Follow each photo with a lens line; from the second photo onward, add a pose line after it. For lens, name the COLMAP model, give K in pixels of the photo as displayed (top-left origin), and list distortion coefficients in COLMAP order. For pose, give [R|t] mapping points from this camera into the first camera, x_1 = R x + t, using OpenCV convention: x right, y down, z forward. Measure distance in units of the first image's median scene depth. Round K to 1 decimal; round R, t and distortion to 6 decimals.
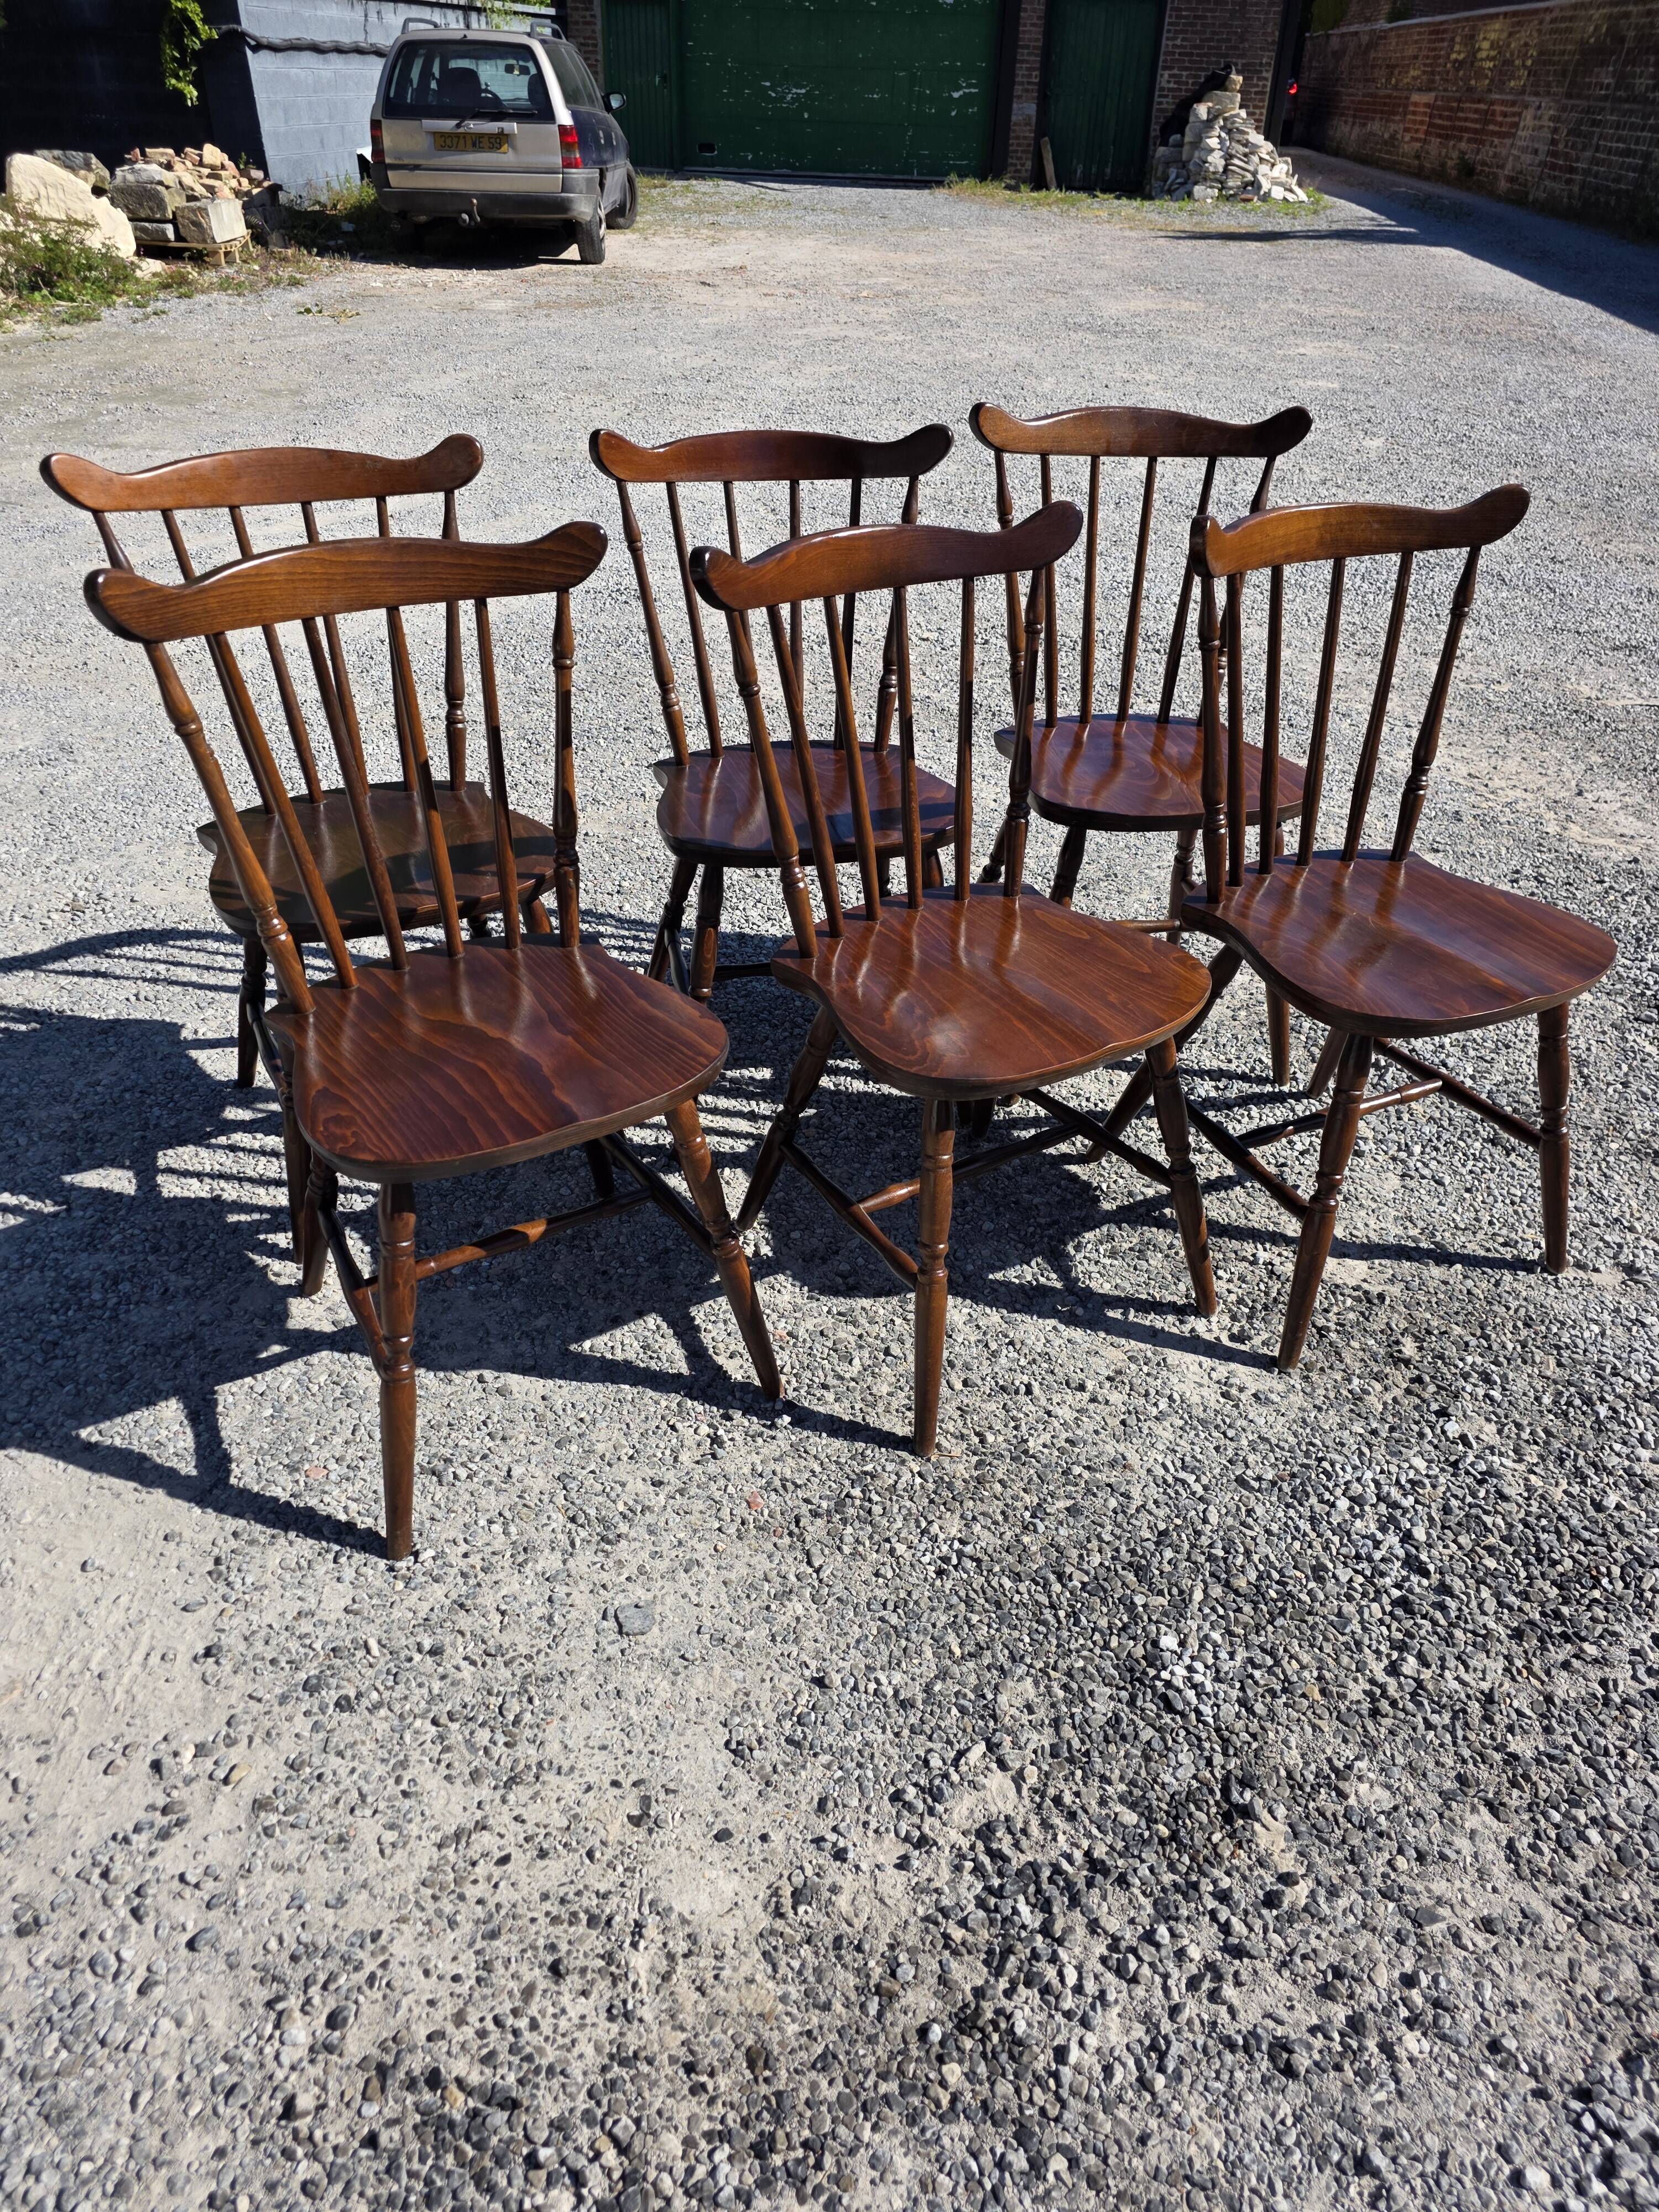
lens RADIAL K [[1484.5, 0, 828.8], [0, 1484.5, 1113.7], [0, 0, 1]] dist [0.043047, -0.032027]
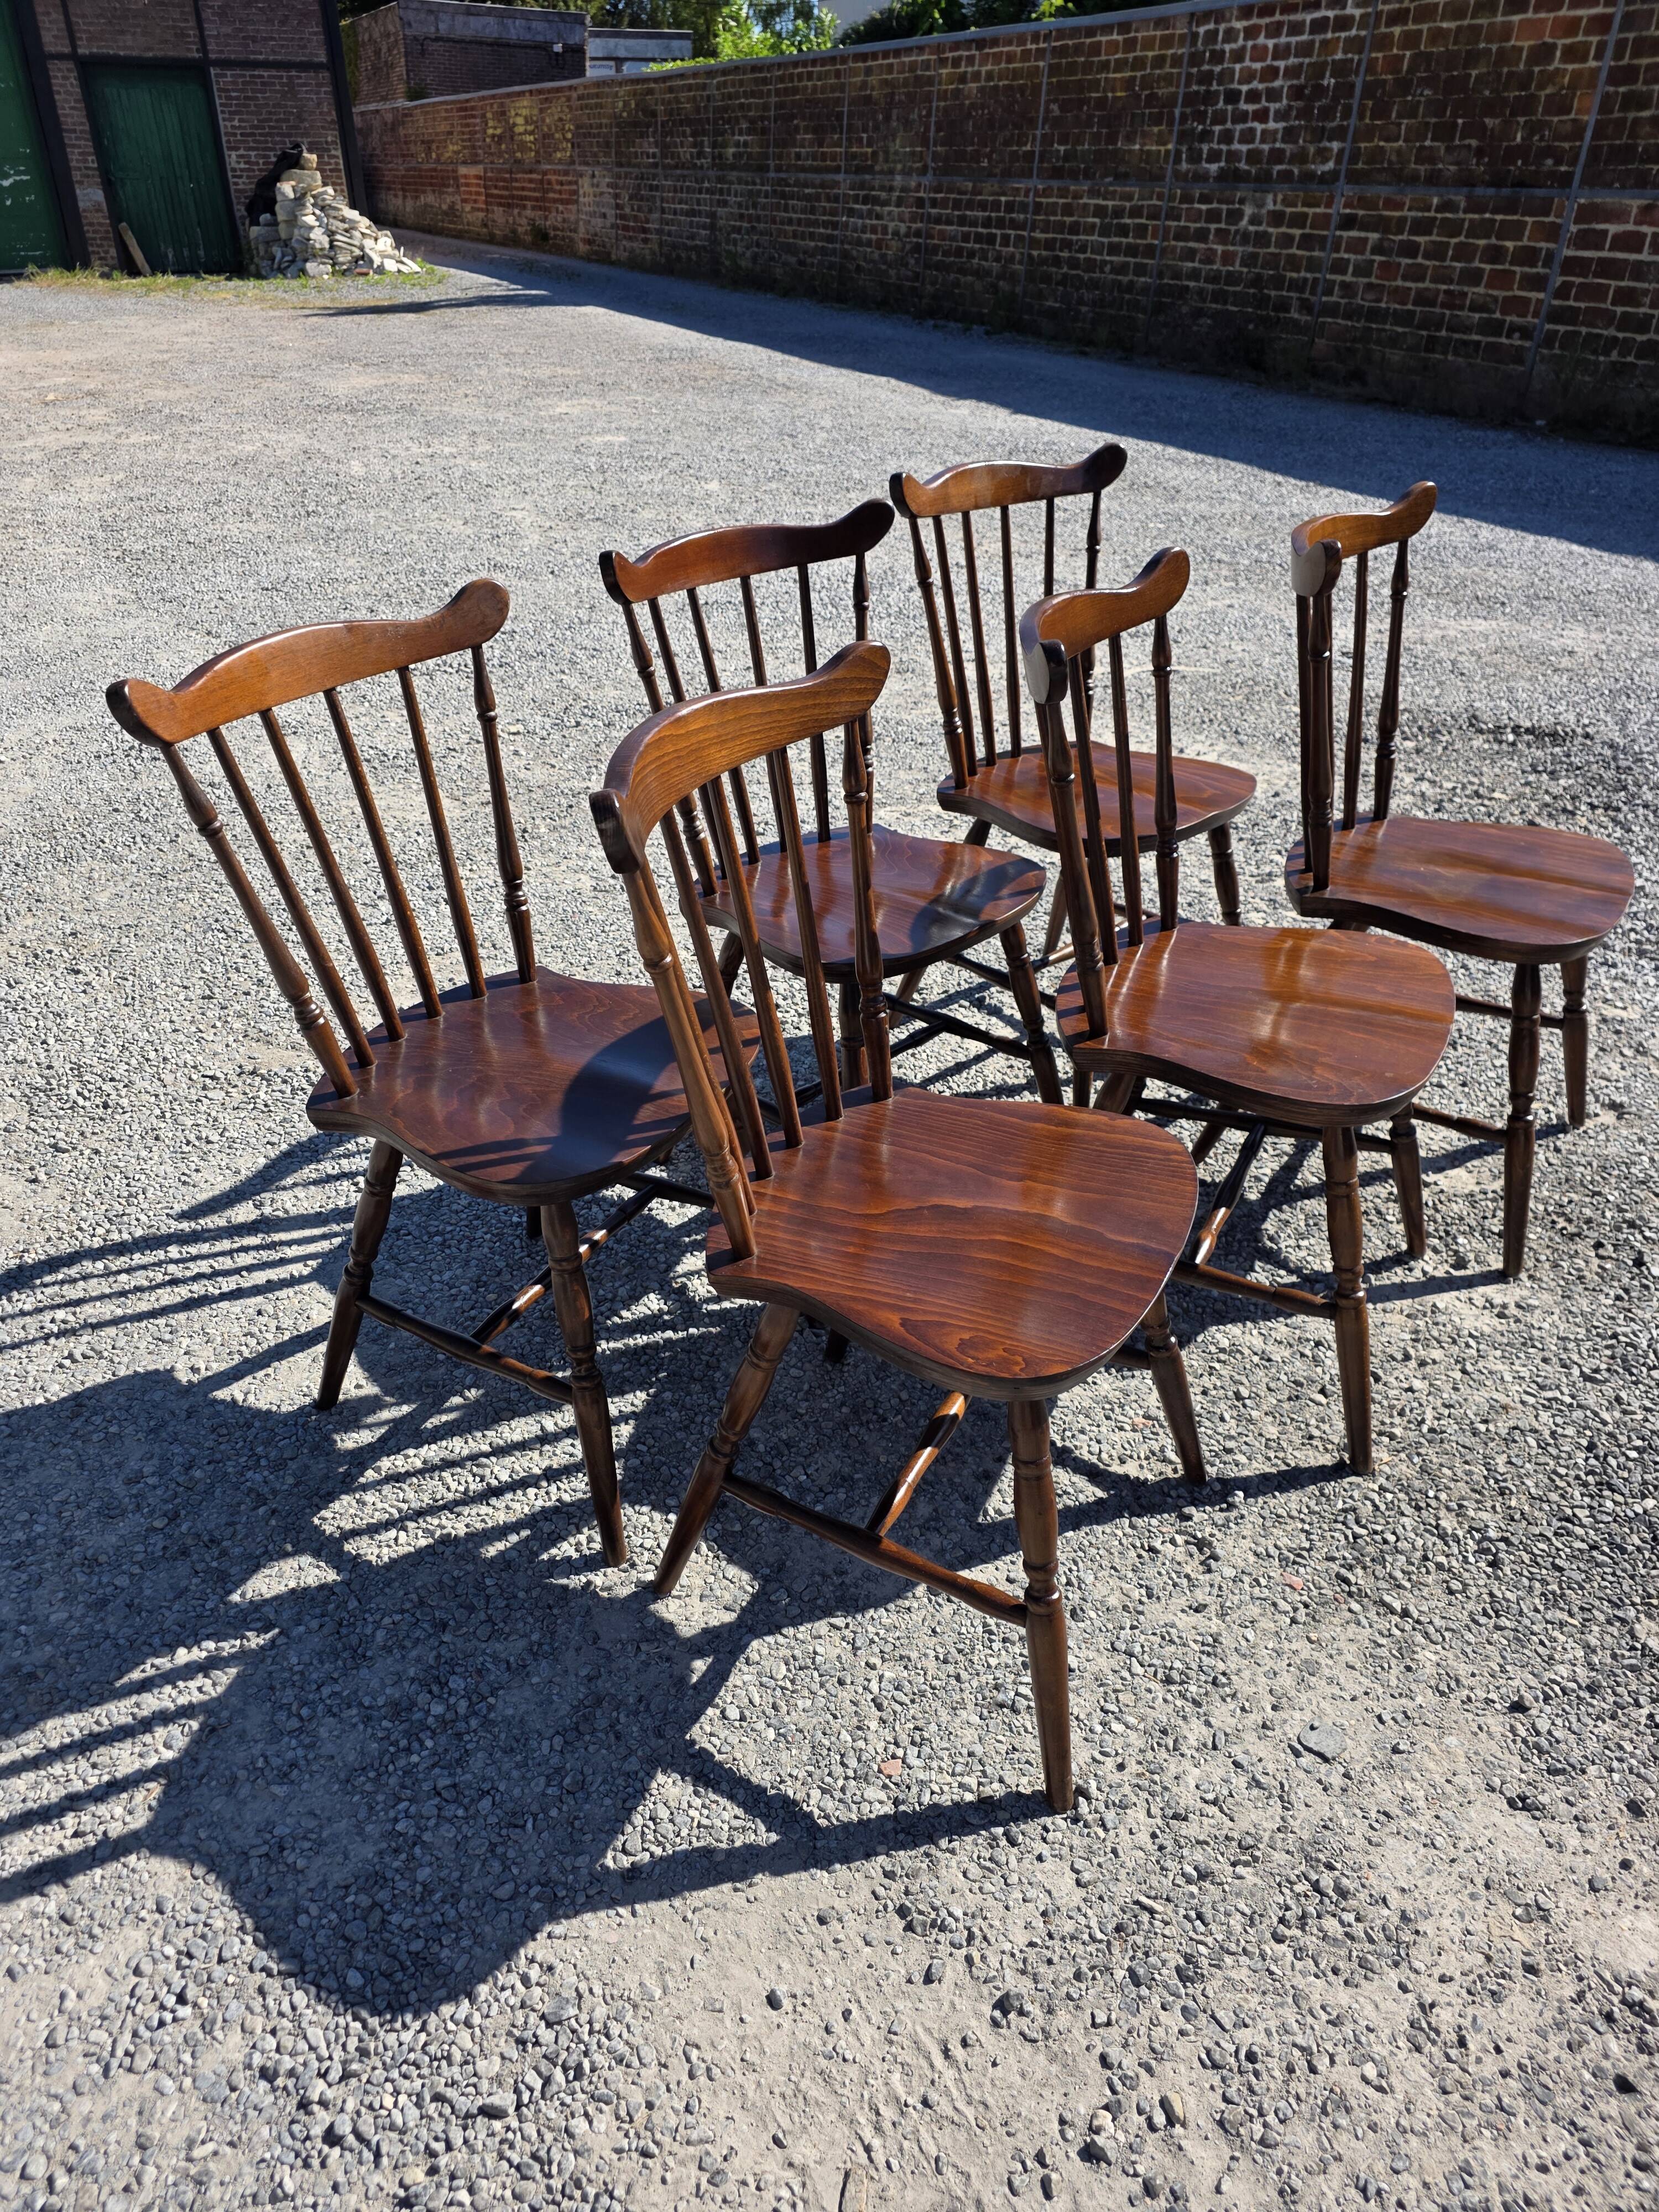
lens RADIAL K [[1484.5, 0, 803.4], [0, 1484.5, 1117.5], [0, 0, 1]] dist [0.043047, -0.032027]
pose [[0.861070, -0.296869, 0.412829, -0.479266], [0.310534, 0.949904, 0.035378, -0.120632], [-0.402650, 0.097734, 0.910121, 0.158164]]
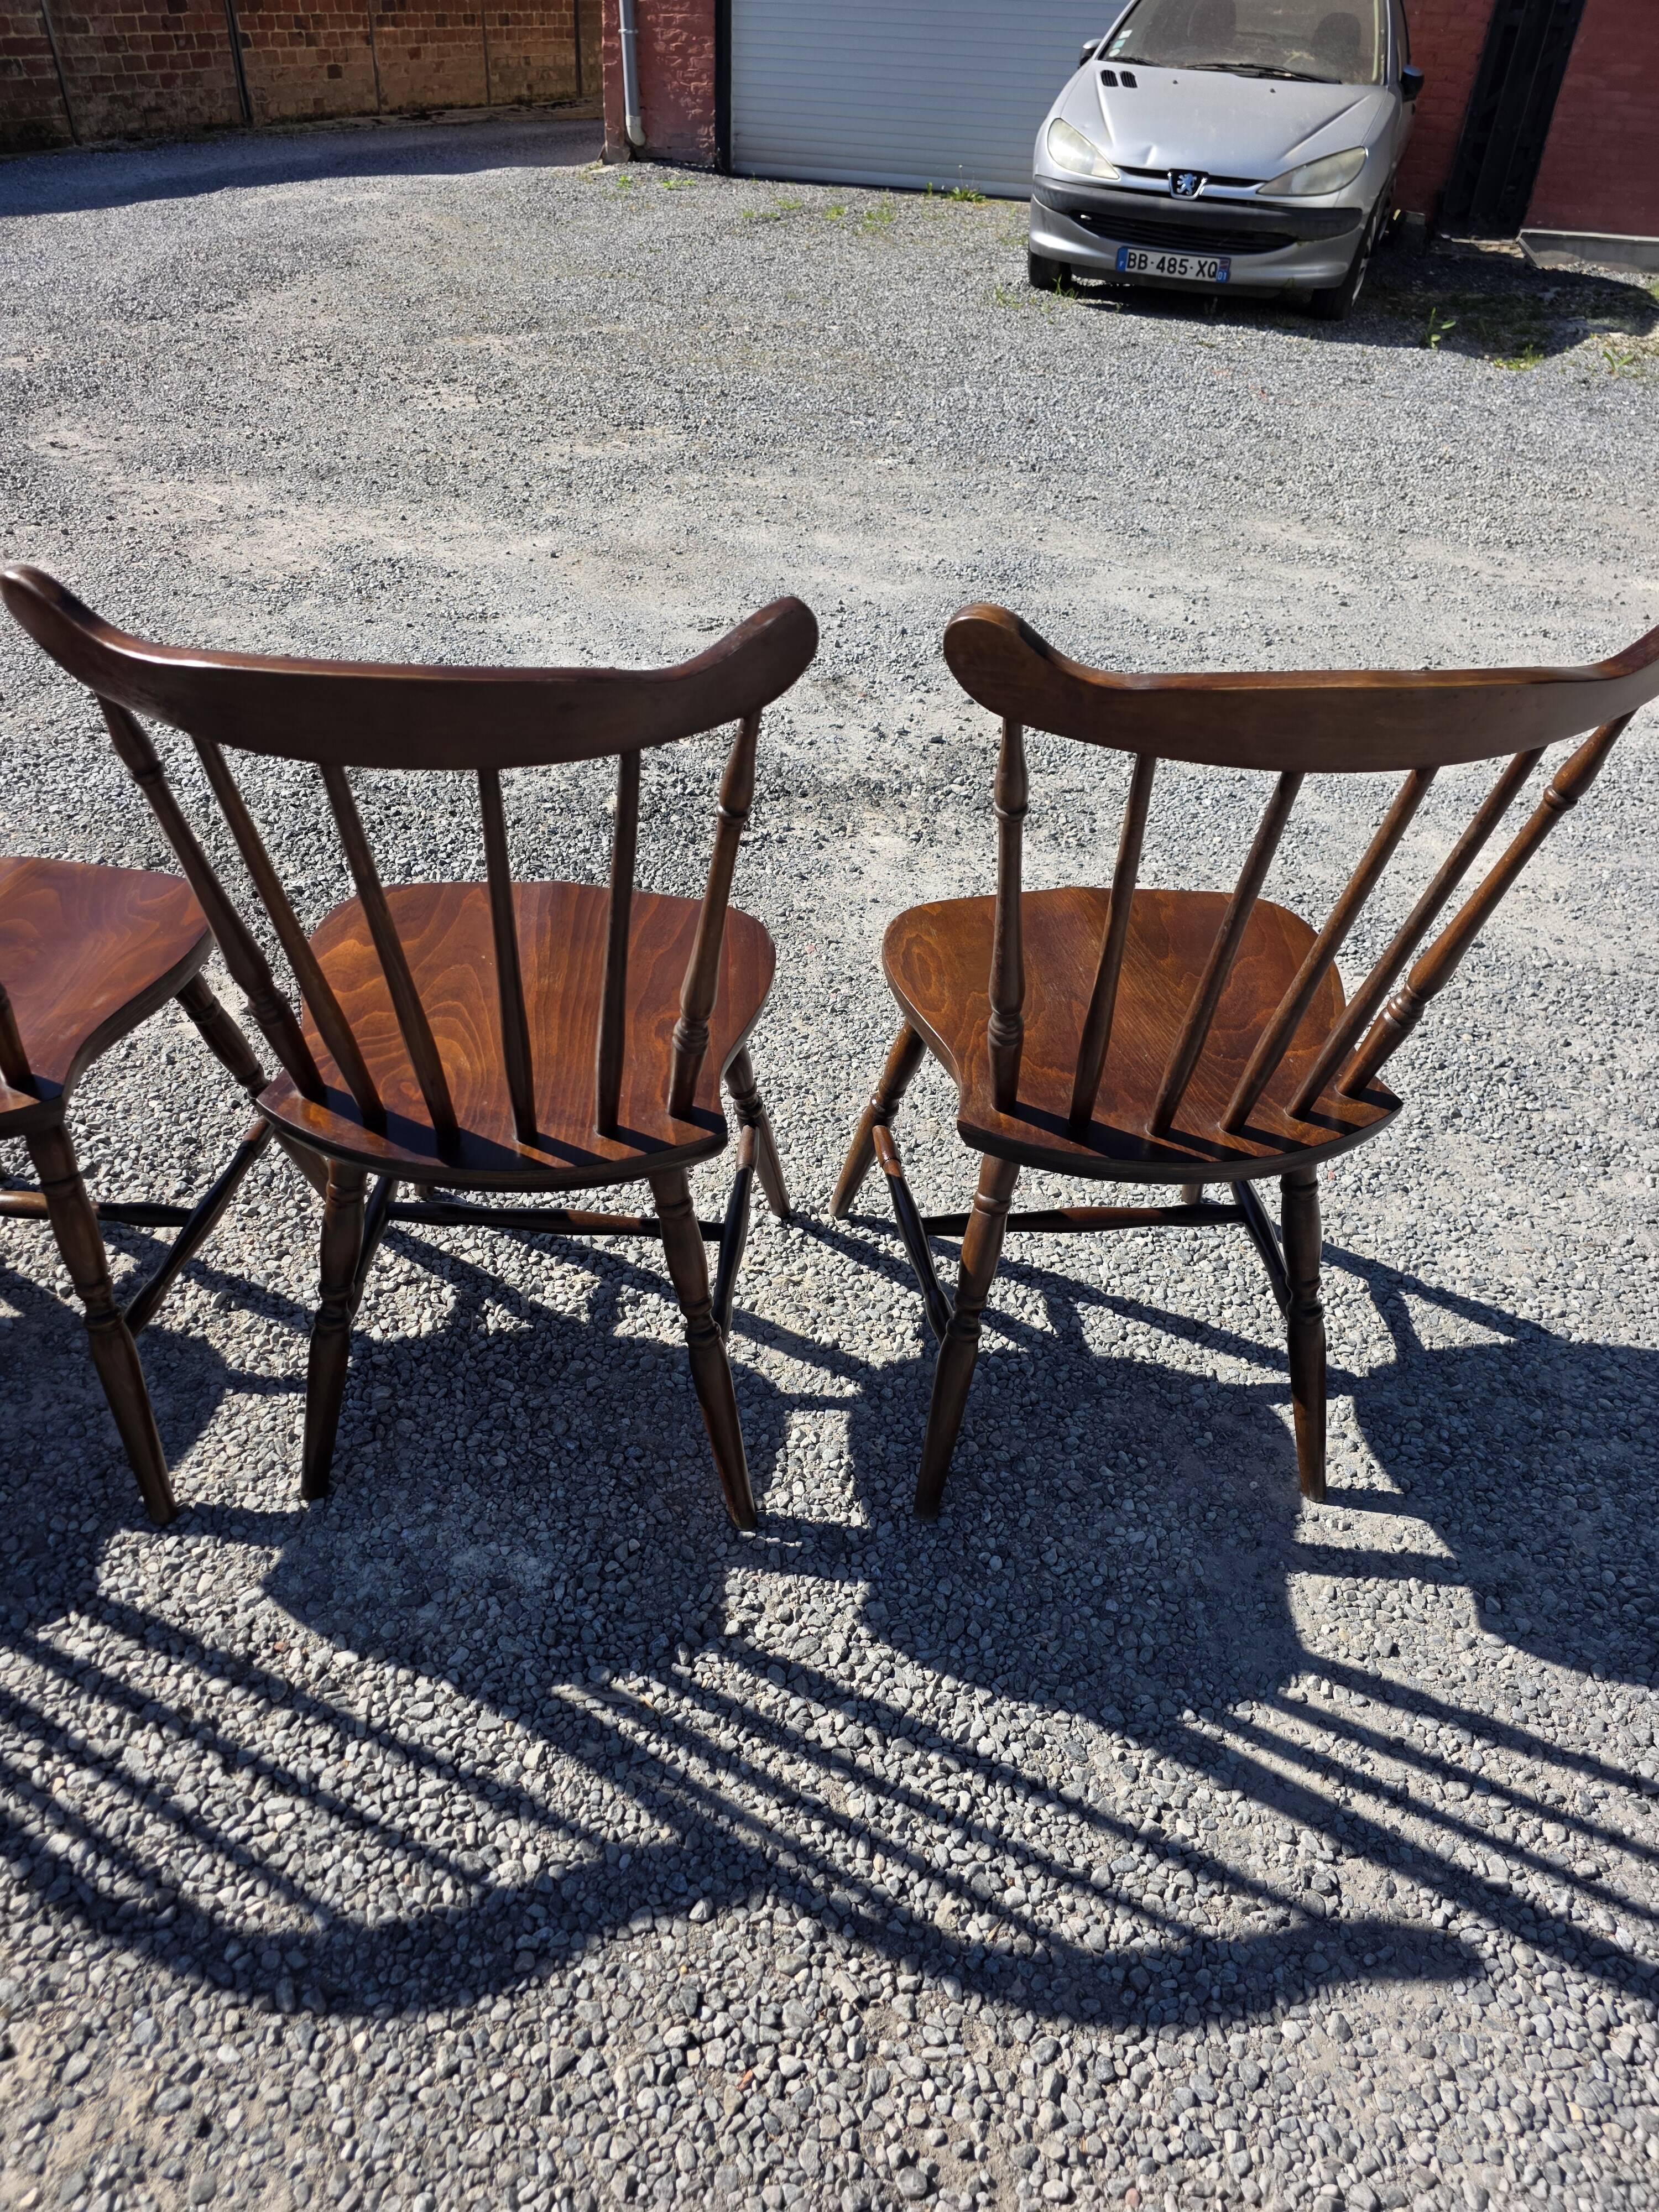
lens RADIAL K [[1484.5, 0, 806.9], [0, 1484.5, 1114.7], [0, 0, 1]] dist [0.043047, -0.032027]
pose [[-0.961526, -0.210182, 0.176892, -0.249641], [0.101908, 0.325072, 0.940183, -0.774000], [-0.255112, 0.922037, -0.291146, 1.176050]]
